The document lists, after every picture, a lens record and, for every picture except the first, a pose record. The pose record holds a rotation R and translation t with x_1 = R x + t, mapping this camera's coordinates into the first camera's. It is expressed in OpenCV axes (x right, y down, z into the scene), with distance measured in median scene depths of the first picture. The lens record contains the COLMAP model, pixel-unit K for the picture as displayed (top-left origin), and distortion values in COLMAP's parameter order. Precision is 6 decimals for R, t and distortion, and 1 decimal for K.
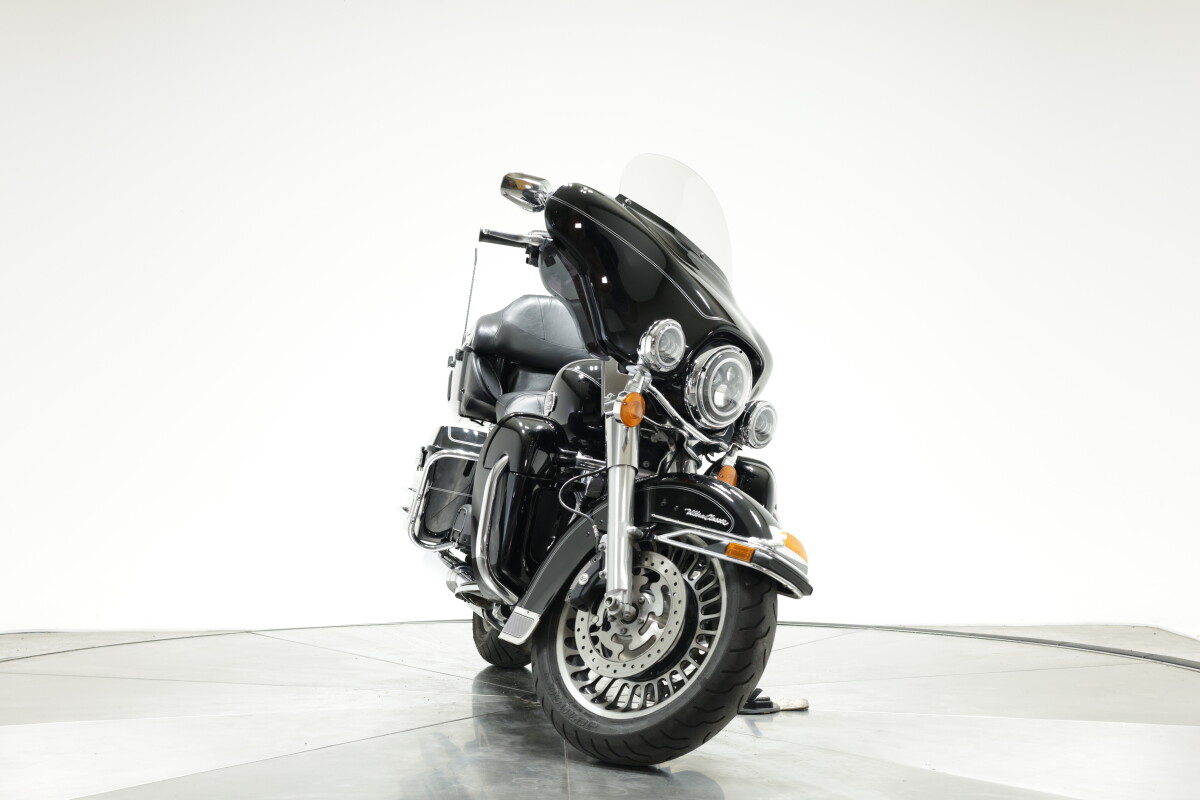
lens RADIAL K [[1650.3, 0, 610.8], [0, 1650.3, 401.1], [0, 0, 1]] dist [0.017475, 0.000000]
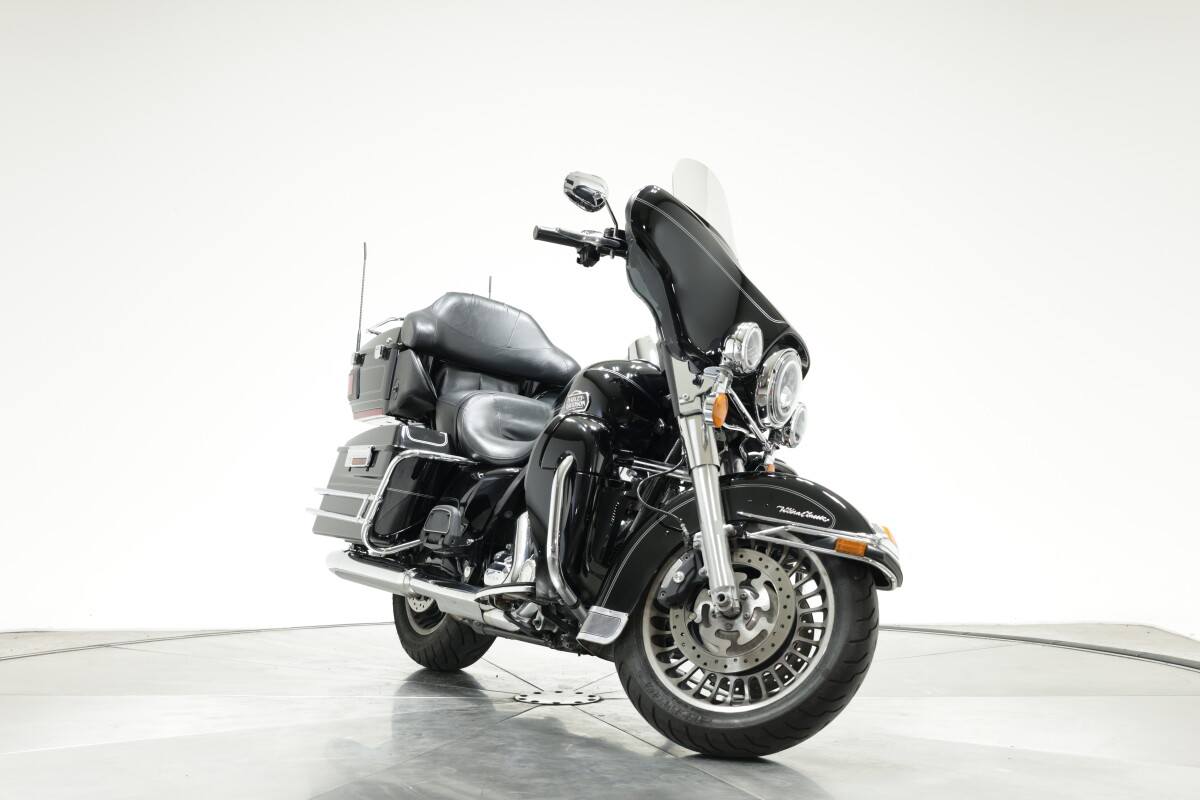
lens RADIAL K [[1650.3, 0, 609.2], [0, 1650.3, 401.5], [0, 0, 1]] dist [0.017475, 0.000000]
pose [[0.961758, 0.005781, 0.273841, -0.337950], [-0.005927, 0.999982, -0.000293, 0.000756], [-0.273838, -0.001342, 0.961775, 0.037705]]
